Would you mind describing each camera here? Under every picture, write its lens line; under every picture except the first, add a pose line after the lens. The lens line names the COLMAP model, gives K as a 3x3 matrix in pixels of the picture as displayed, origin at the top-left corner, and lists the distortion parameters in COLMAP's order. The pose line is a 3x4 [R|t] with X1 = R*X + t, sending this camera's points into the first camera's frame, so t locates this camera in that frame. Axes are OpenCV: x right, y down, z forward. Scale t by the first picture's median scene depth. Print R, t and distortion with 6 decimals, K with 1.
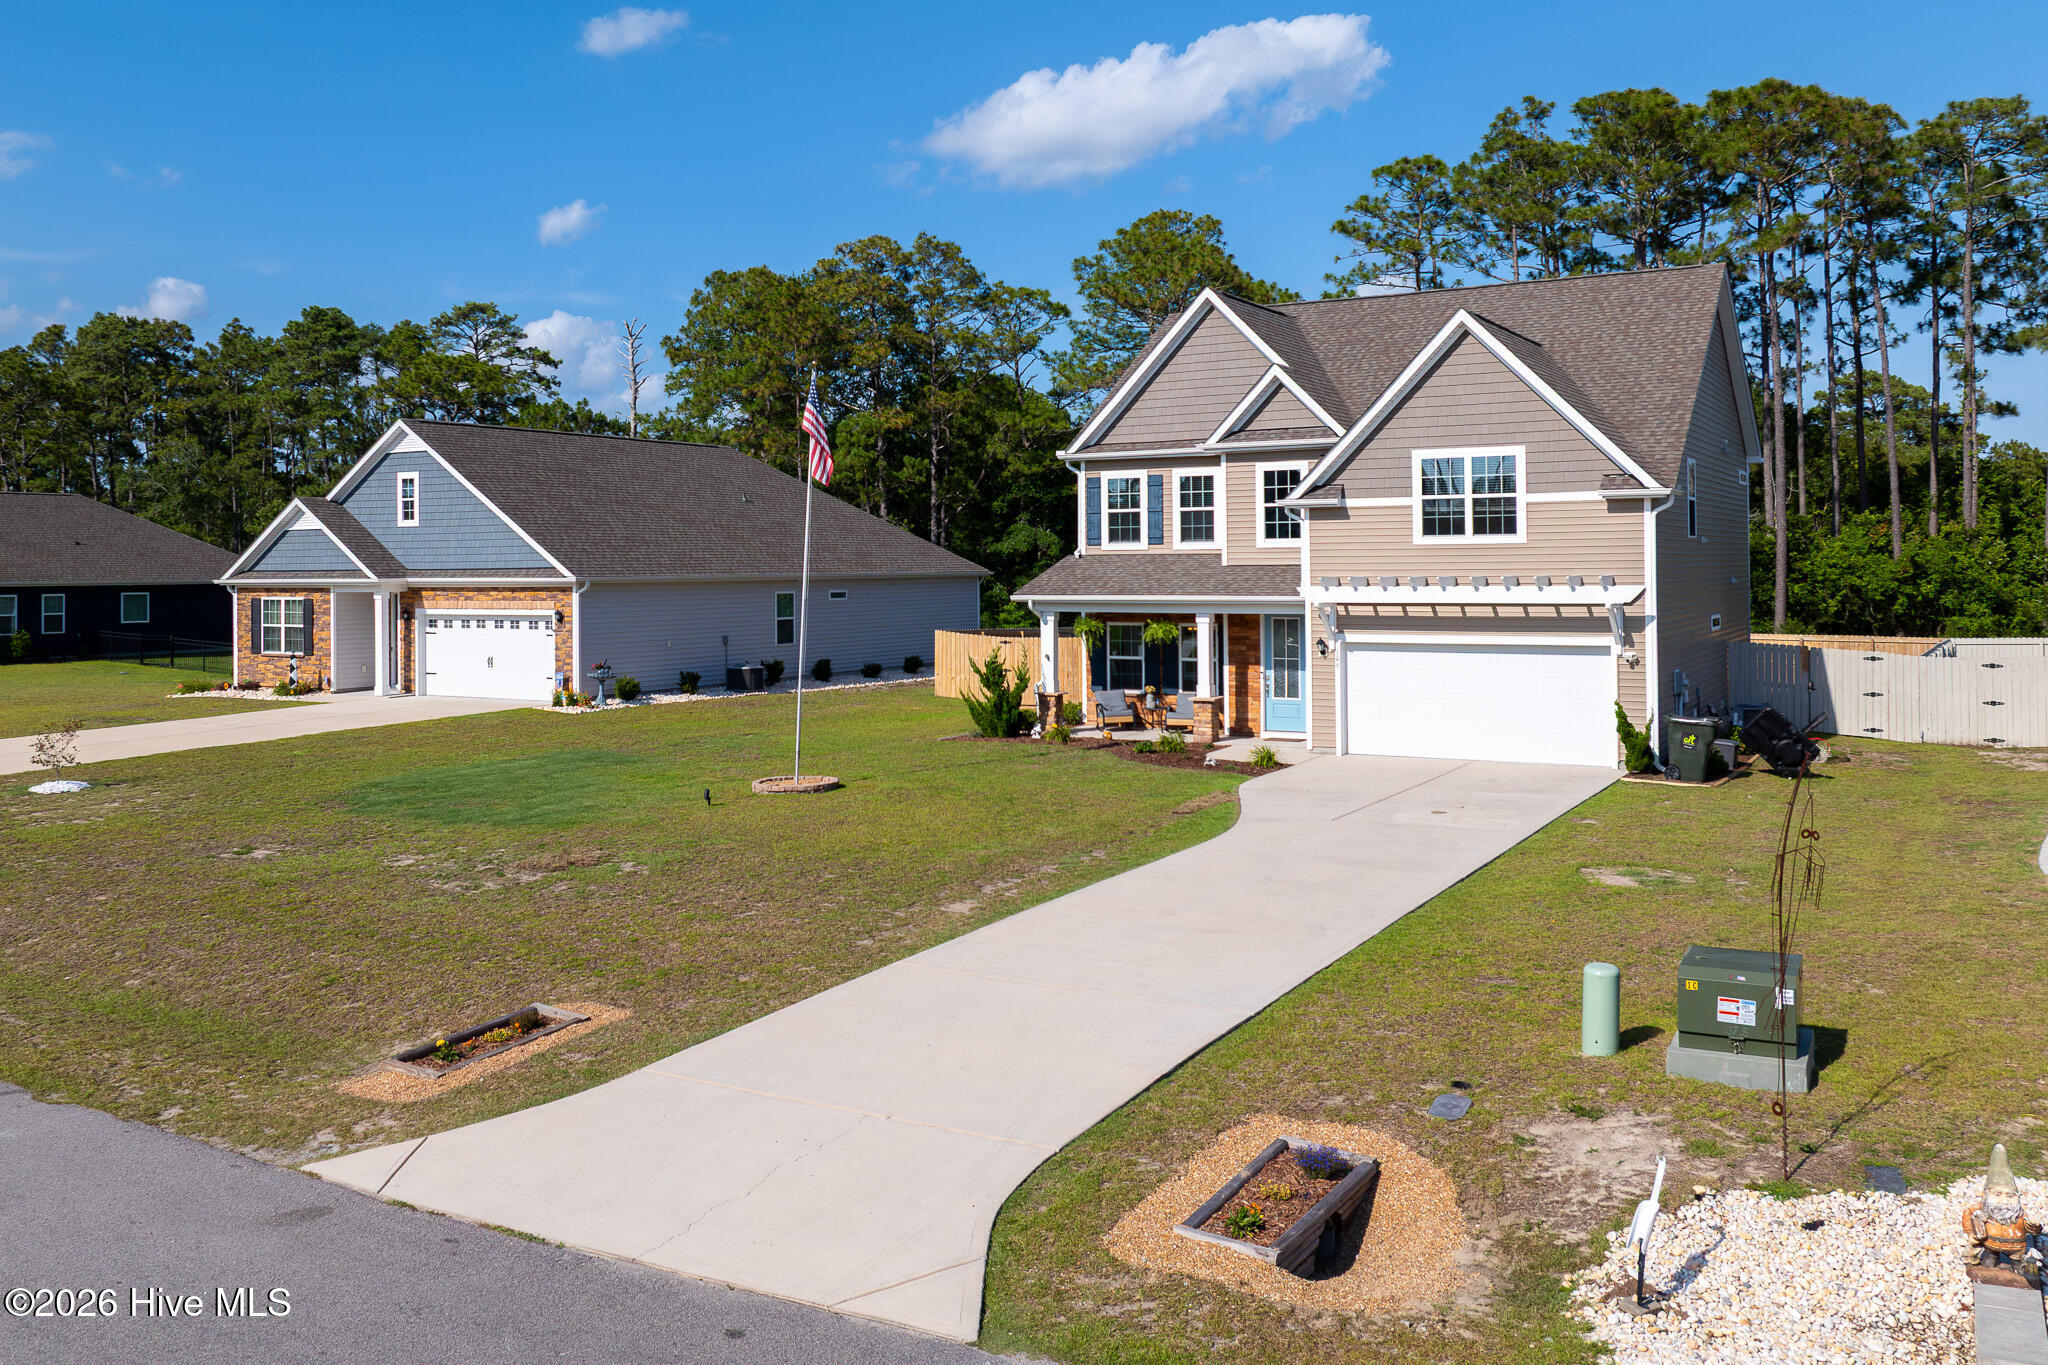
lens RADIAL K [[1684.3, 0, 1013.0], [0, 1684.3, 646.6], [0, 0, 1]] dist [-0.031796, -0.003246]
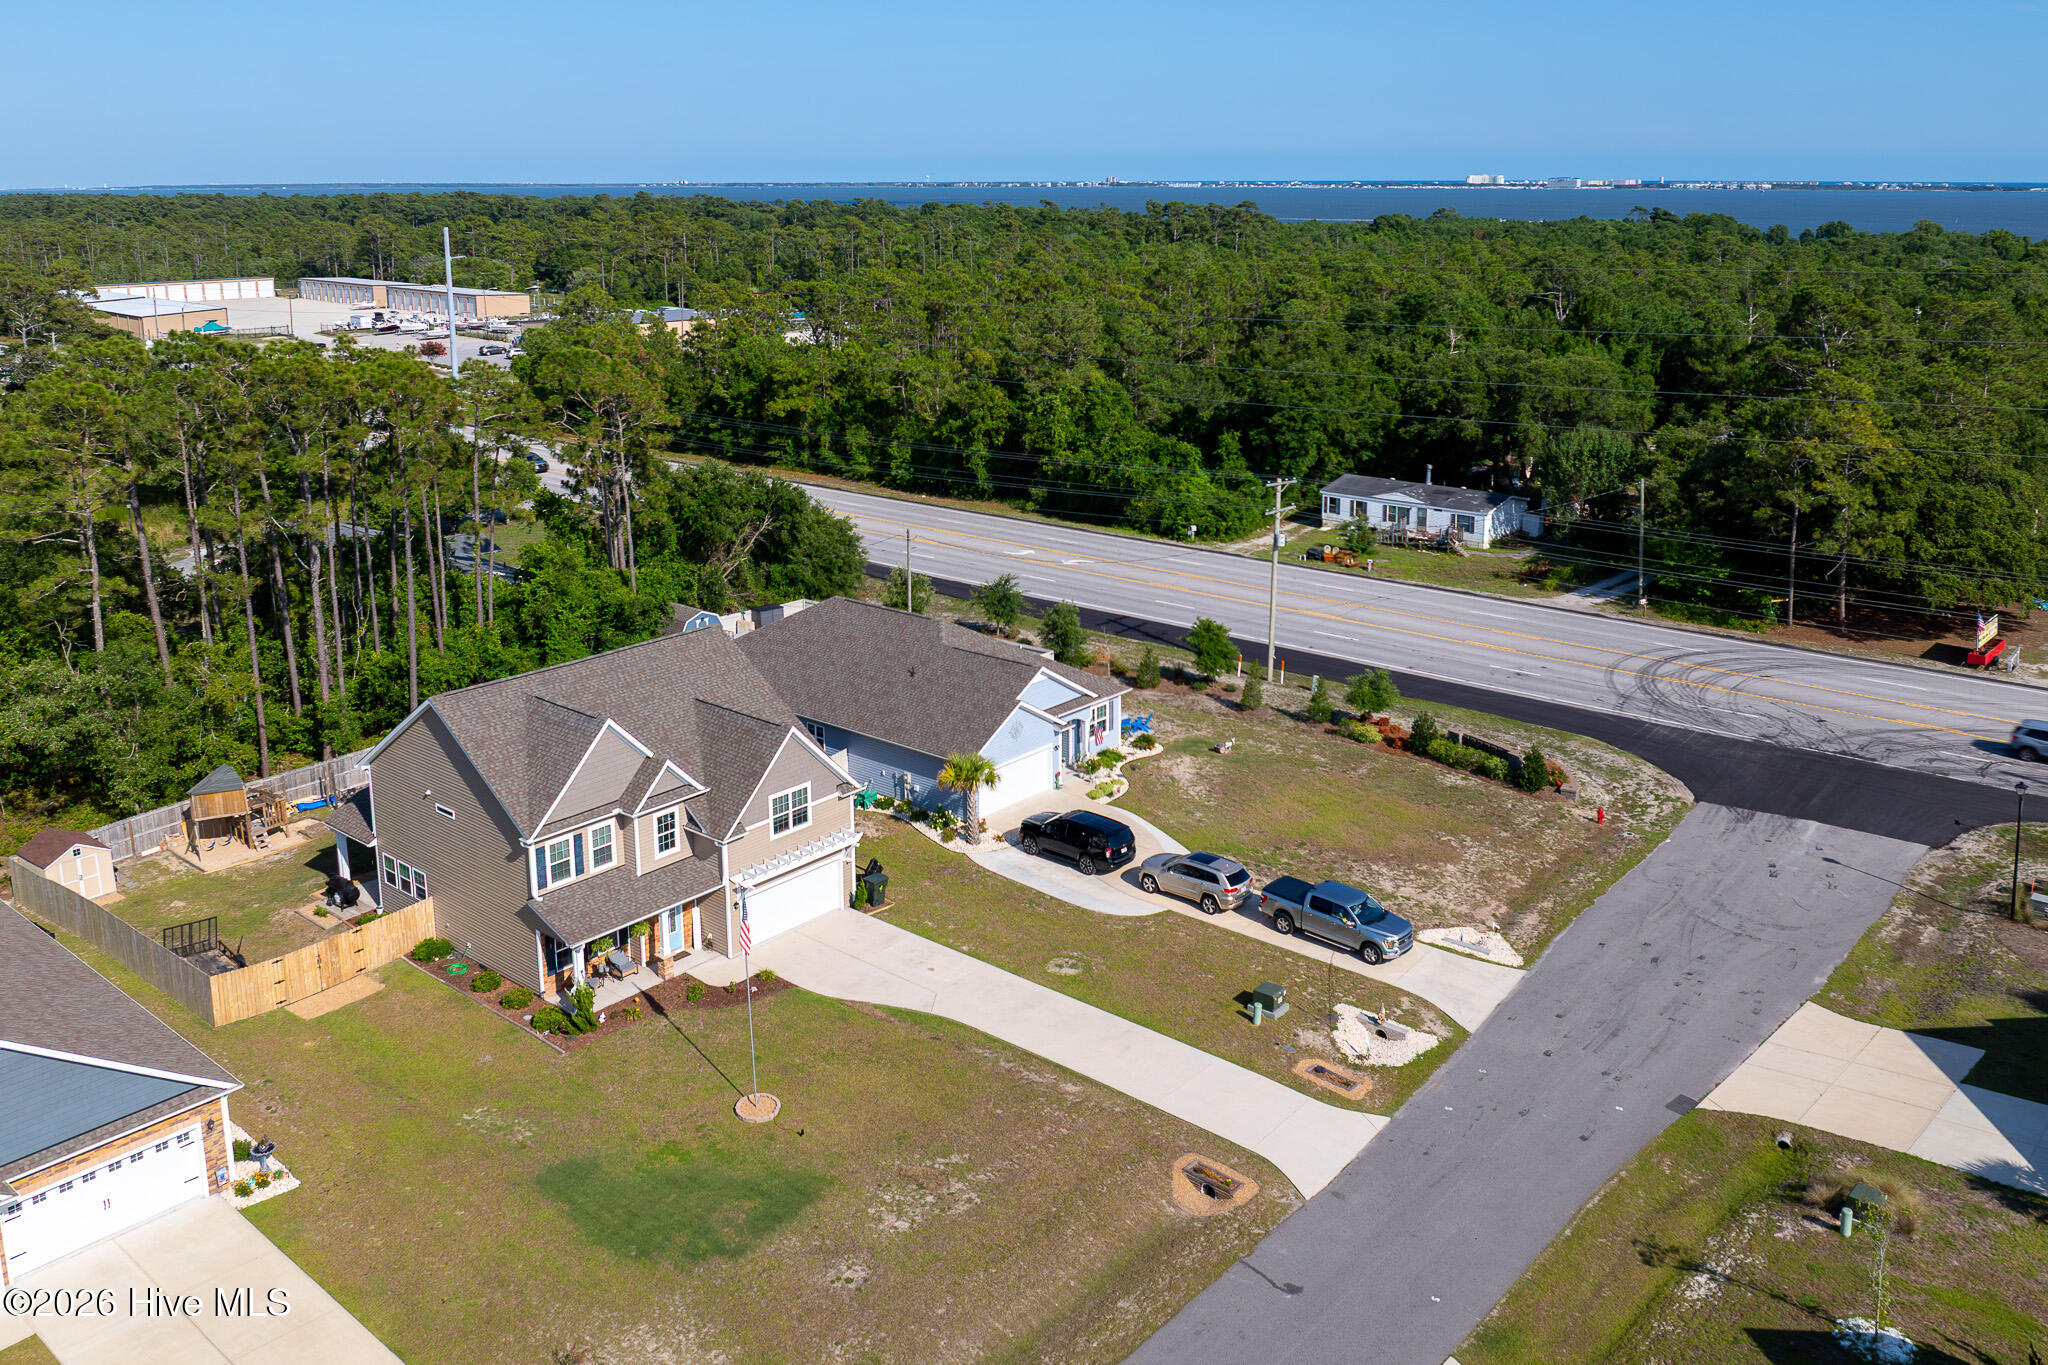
lens RADIAL K [[1616.6, 0, 1052.6], [0, 1616.6, 580.1], [0, 0, 1]] dist [-0.035254, -0.004568]
pose [[0.158732, -0.220123, 0.962471, -1.354758], [0.041390, 0.975457, 0.216267, -0.696702], [-0.986454, 0.005508, 0.163947, 0.326224]]
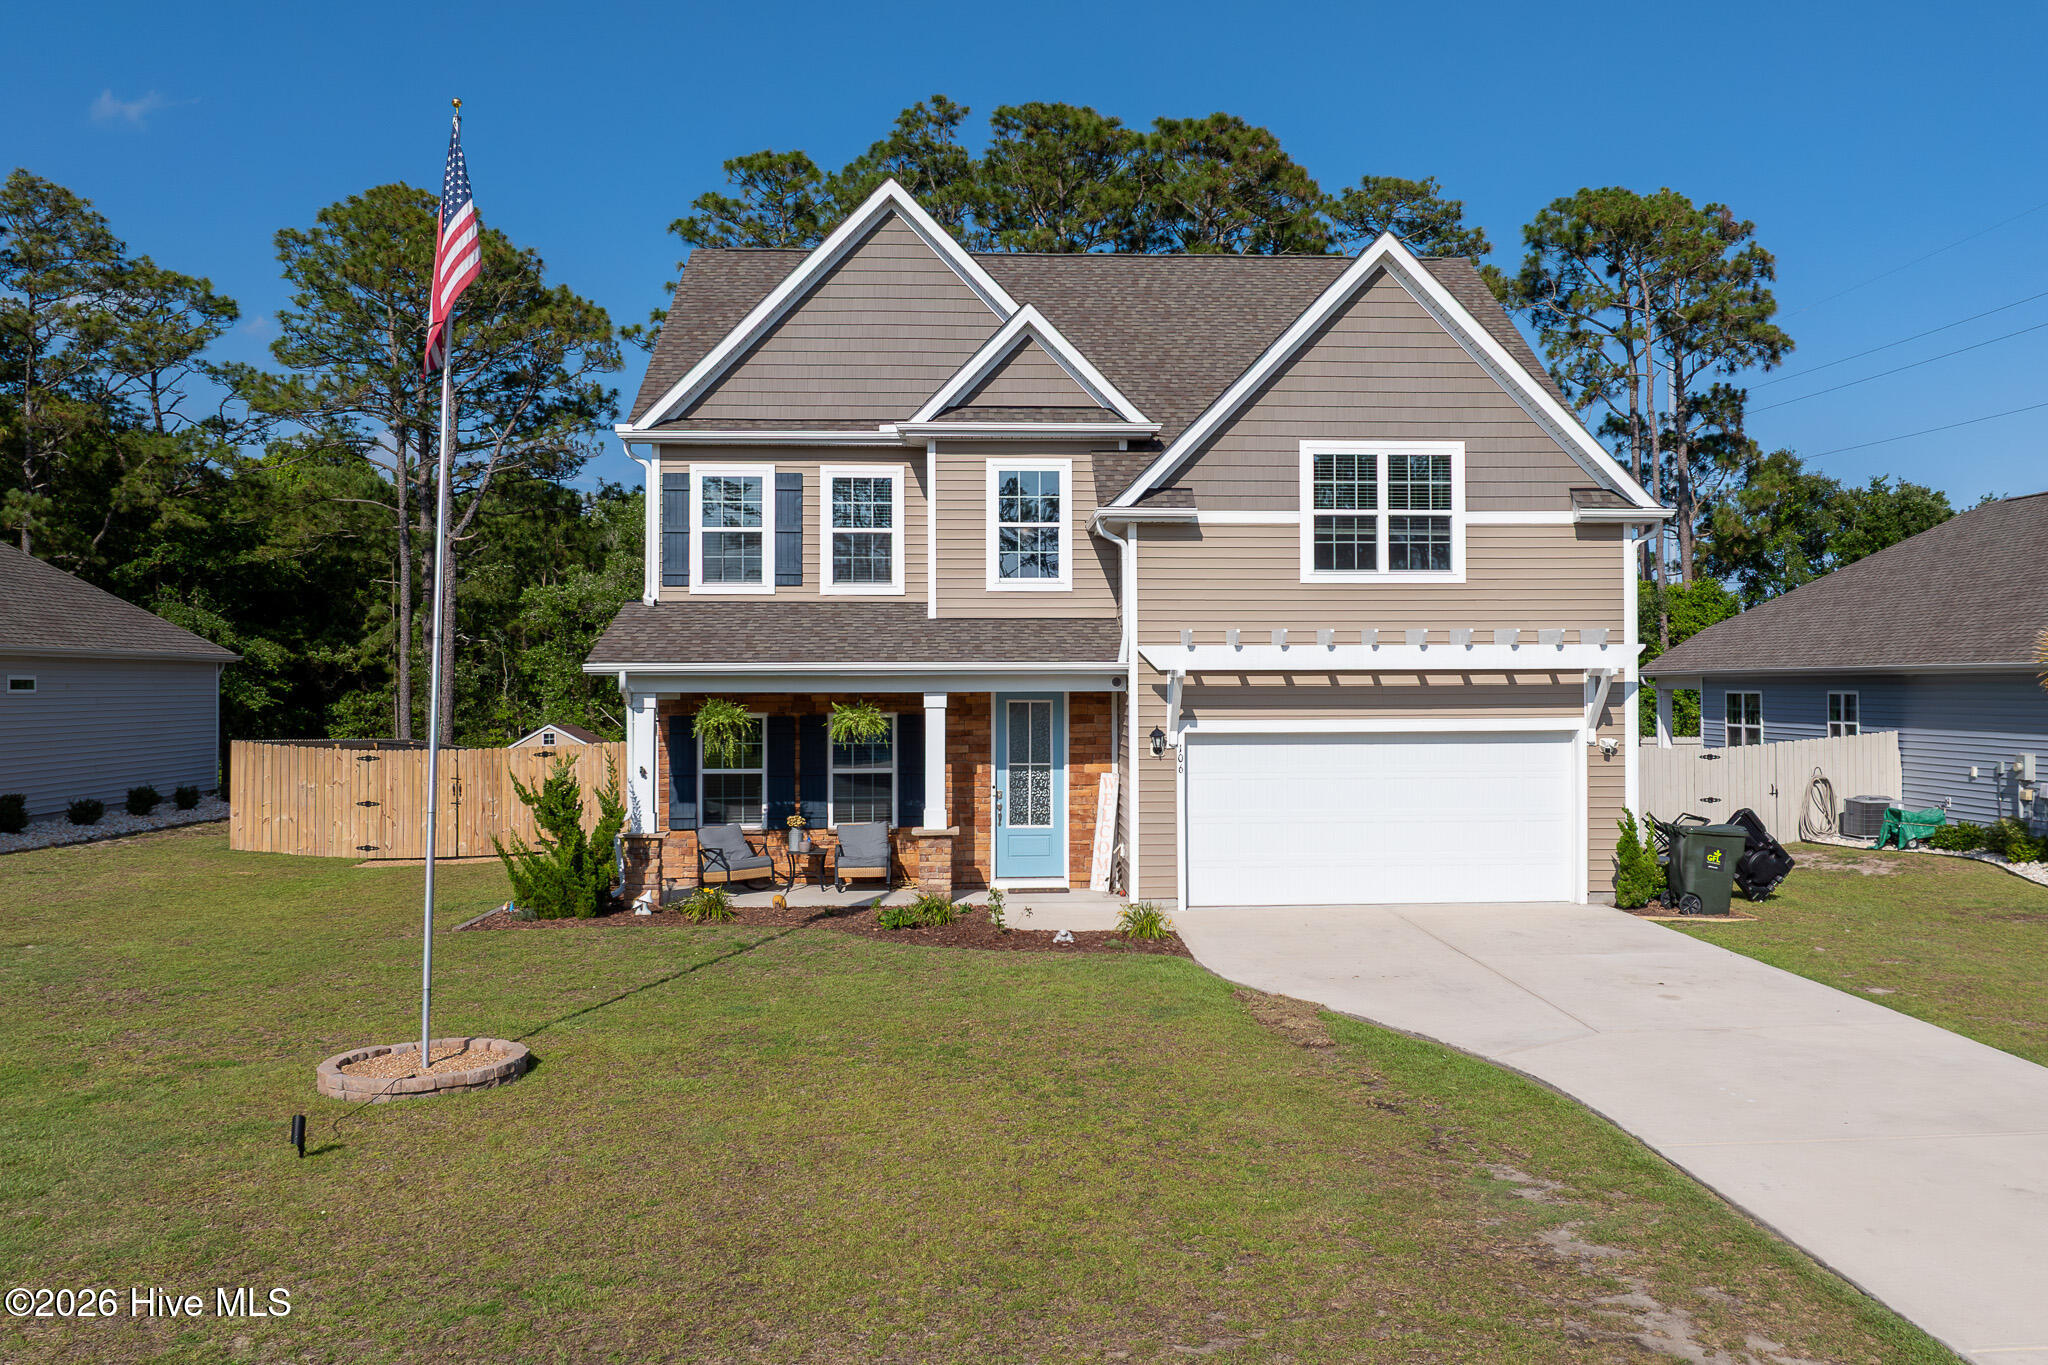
lens RADIAL K [[1734.2, 0, 1110.1], [0, 1734.2, 681.4], [0, 0, 1]] dist [0.055948, -0.228789]
pose [[0.820893, 0.006872, 0.571040, -0.196292], [0.024101, 0.998620, -0.046663, 0.007615], [-0.570573, 0.052068, 0.819595, 0.443835]]
